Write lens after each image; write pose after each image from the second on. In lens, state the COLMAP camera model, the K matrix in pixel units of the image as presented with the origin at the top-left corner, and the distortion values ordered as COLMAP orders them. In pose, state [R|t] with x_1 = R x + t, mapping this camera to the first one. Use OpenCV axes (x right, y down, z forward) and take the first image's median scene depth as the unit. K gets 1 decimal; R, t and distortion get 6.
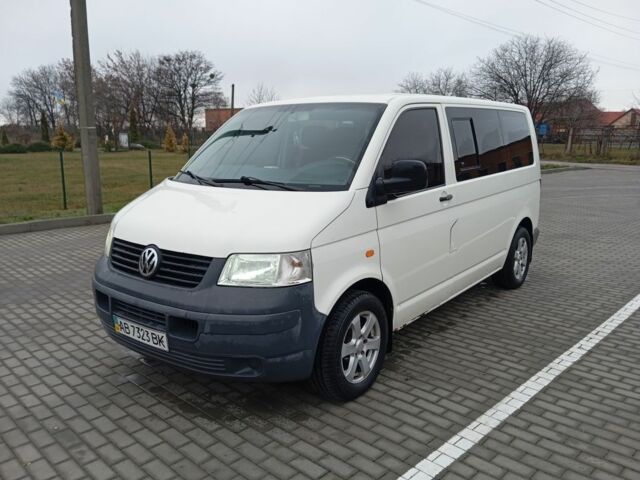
lens RADIAL K [[526.0, 0, 321.1], [0, 526.0, 241.8], [0, 0, 1]] dist [-0.003720, -0.022333]
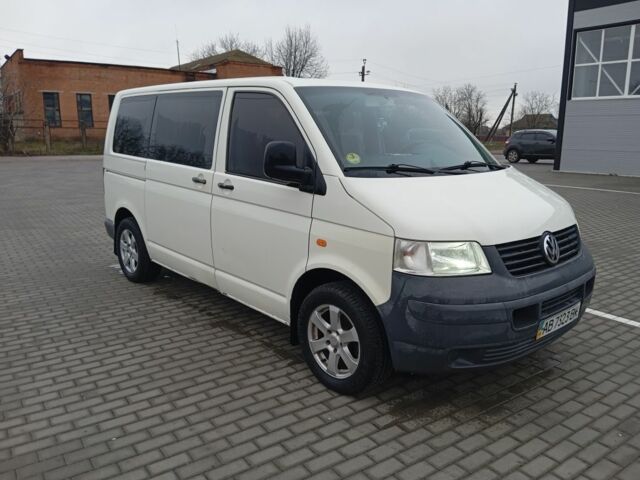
lens RADIAL K [[526.0, 0, 319.5], [0, 526.0, 241.0], [0, 0, 1]] dist [-0.003720, -0.022333]
pose [[0.171147, -0.186326, 0.967466, -1.335966], [0.175524, 0.972012, 0.156151, -0.206520], [-0.969484, 0.143089, 0.199062, 1.193859]]
